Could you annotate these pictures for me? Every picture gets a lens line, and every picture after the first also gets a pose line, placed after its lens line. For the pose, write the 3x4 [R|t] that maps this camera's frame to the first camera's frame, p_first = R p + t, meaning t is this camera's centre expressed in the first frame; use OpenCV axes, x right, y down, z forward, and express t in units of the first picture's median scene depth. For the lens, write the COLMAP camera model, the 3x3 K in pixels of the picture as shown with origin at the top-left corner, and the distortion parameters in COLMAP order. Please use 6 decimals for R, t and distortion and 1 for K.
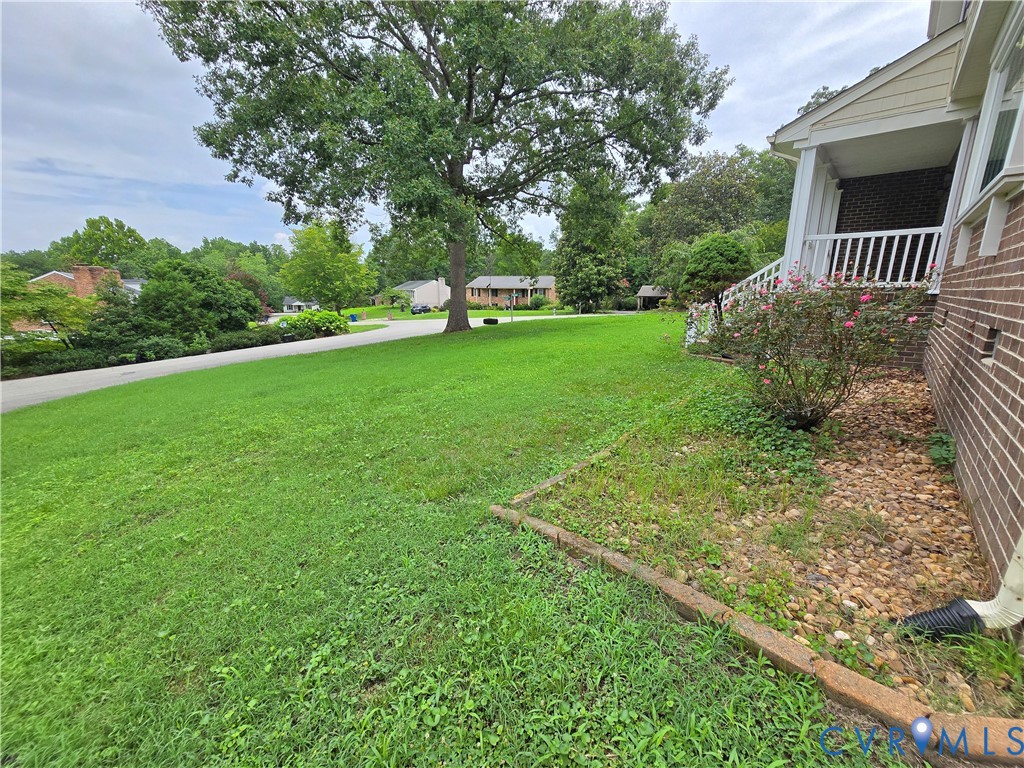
lens RADIAL K [[415.3, 0, 510.2], [0, 415.3, 382.1], [0, 0, 1]] dist [-0.000334, 0.001171]
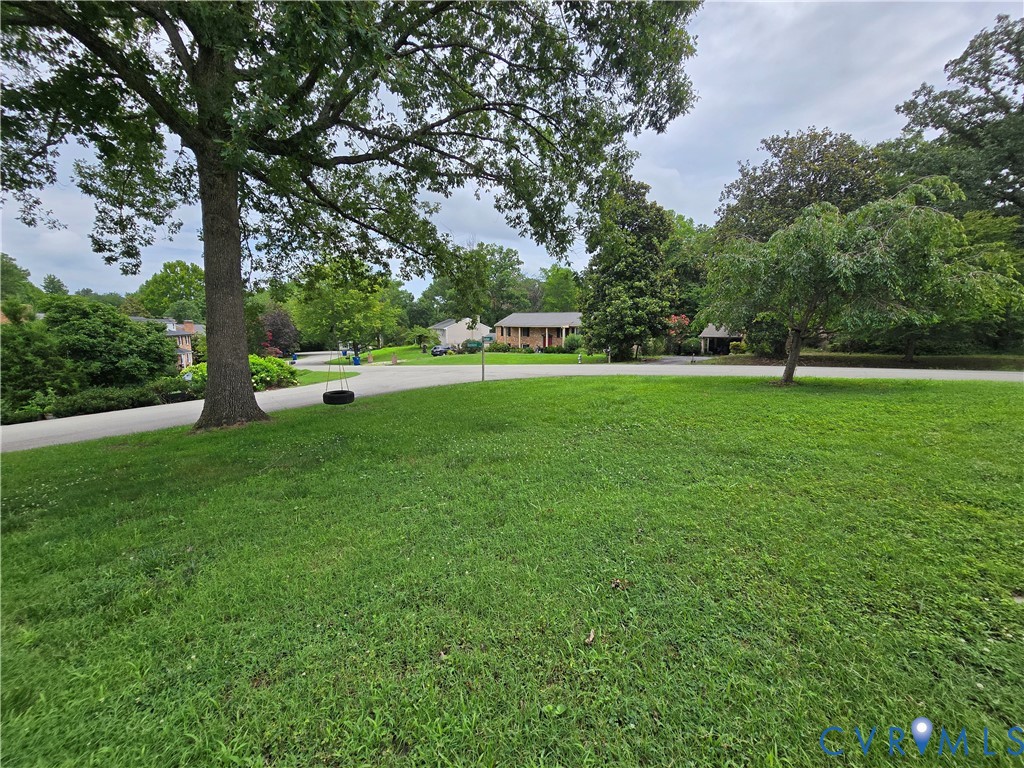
lens RADIAL K [[415.3, 0, 514.5], [0, 415.3, 386.4], [0, 0, 1]] dist [-0.000334, 0.001171]
pose [[0.985241, 0.022099, -0.169741, 0.115572], [-0.034834, 0.996766, -0.072417, -0.057205], [0.167592, 0.077261, 0.982824, 0.232966]]
